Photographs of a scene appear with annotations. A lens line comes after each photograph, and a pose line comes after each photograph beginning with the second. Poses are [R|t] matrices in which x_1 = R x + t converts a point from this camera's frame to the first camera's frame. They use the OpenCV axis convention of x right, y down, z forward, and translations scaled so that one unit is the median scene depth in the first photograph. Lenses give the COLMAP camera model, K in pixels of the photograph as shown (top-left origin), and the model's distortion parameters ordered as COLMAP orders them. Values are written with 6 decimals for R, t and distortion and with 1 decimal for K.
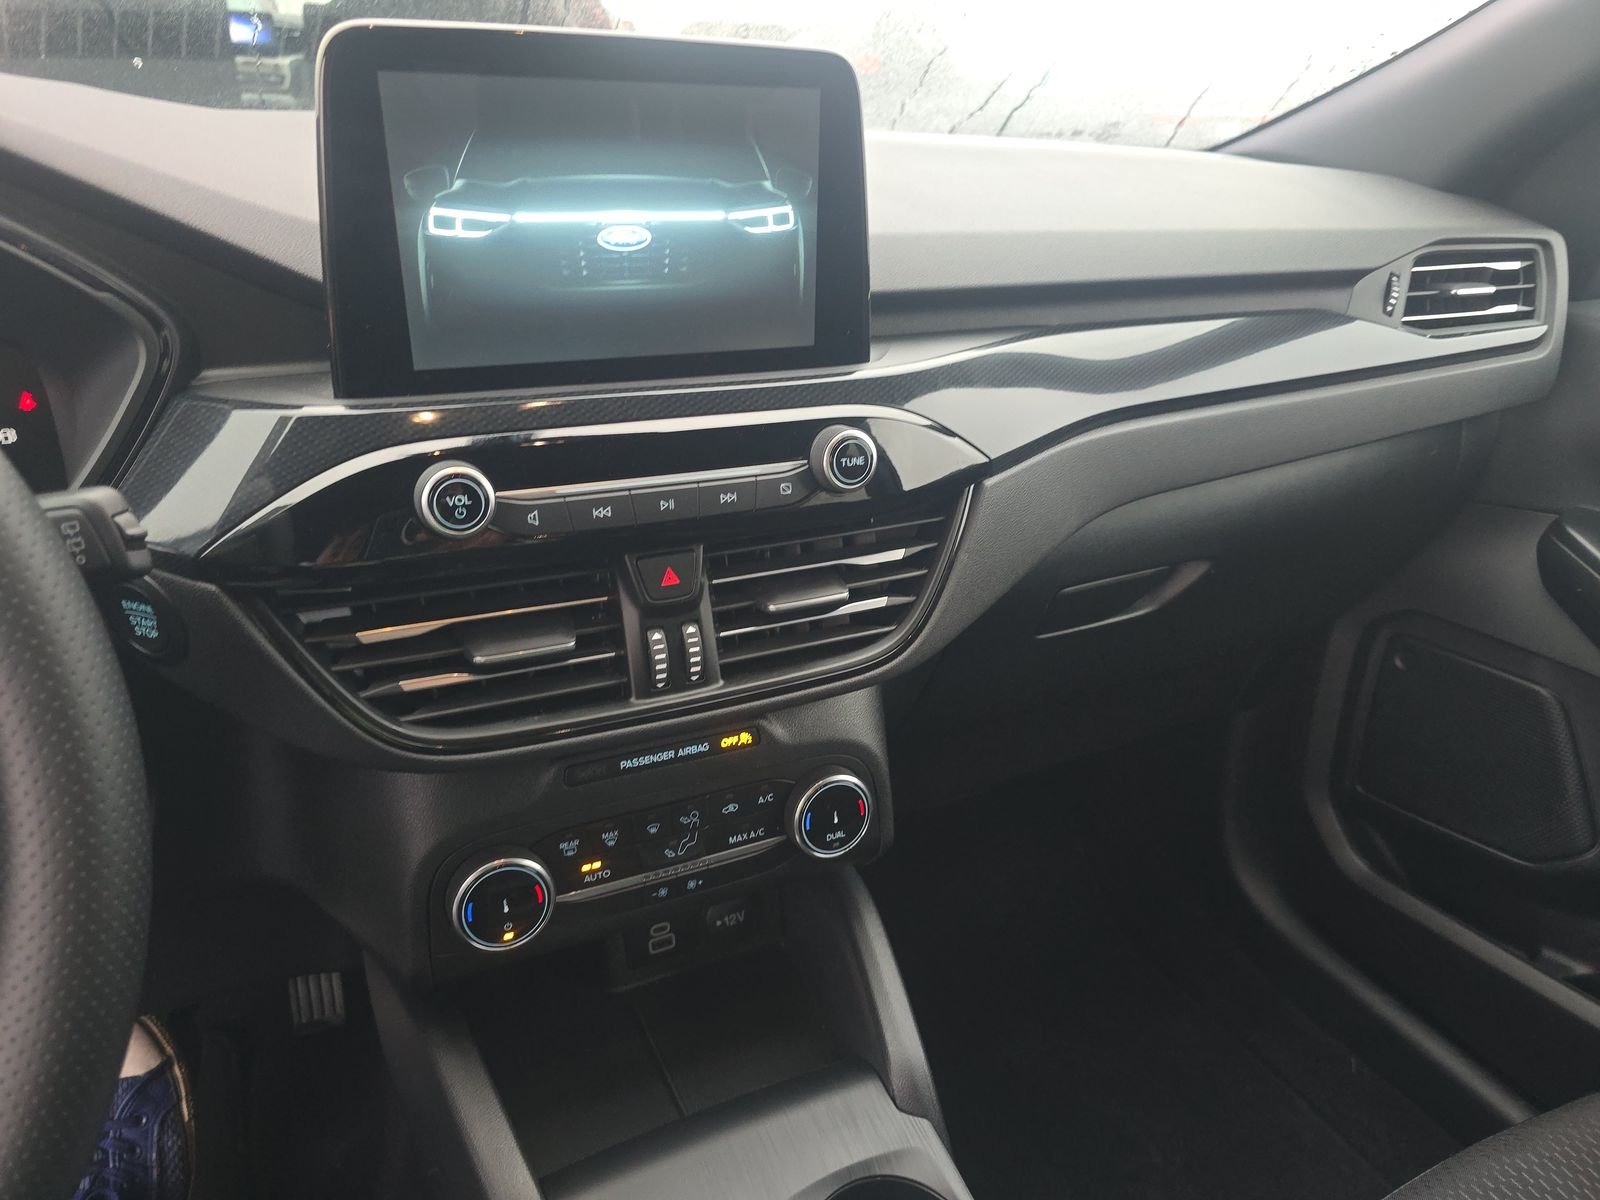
lens RADIAL K [[1089.7, 0, 800.0], [0, 1089.7, 600.0], [0, 0, 1]] dist [0.073195, 0.000647]
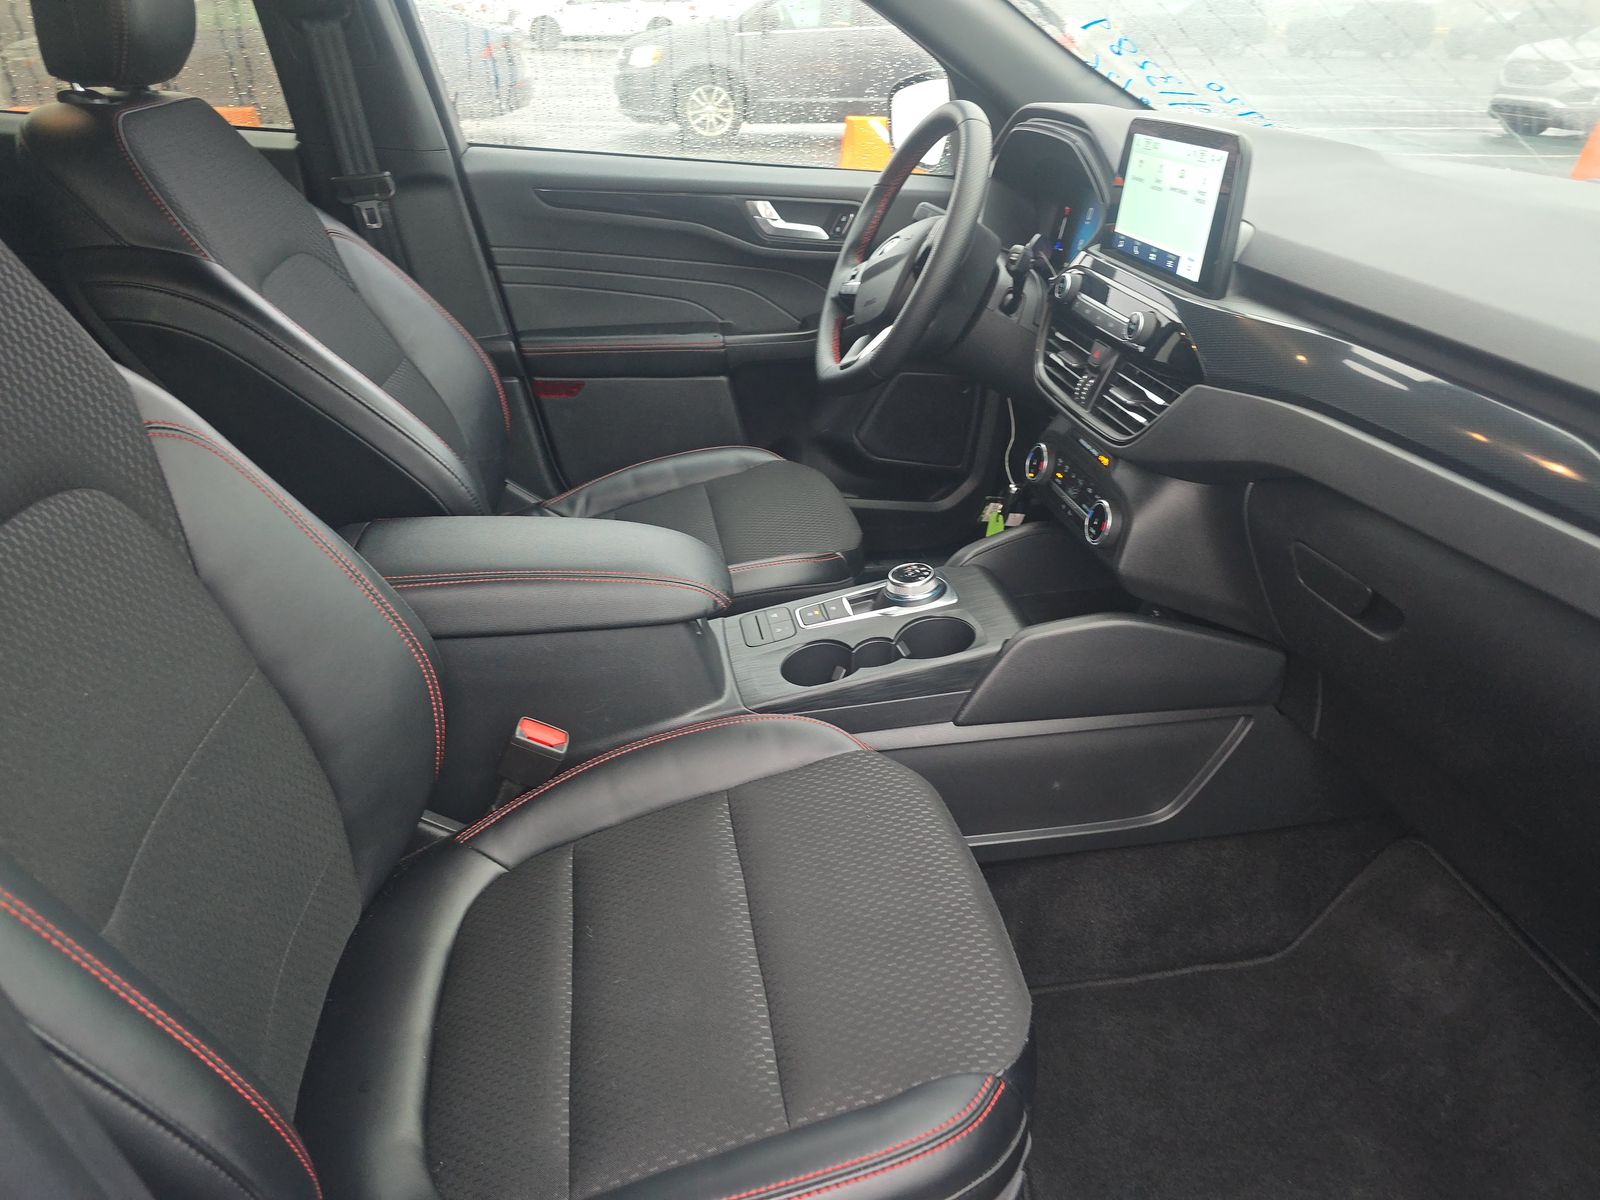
lens RADIAL K [[1127.2, 0, 800.0], [0, 1127.2, 600.0], [0, 0, 1]] dist [0.003398, 0.000524]
pose [[-0.261000, 0.390085, -0.883014, 2.137782], [-0.453829, 0.757748, 0.468889, -0.417481], [0.852009, 0.523117, -0.020740, 0.747636]]
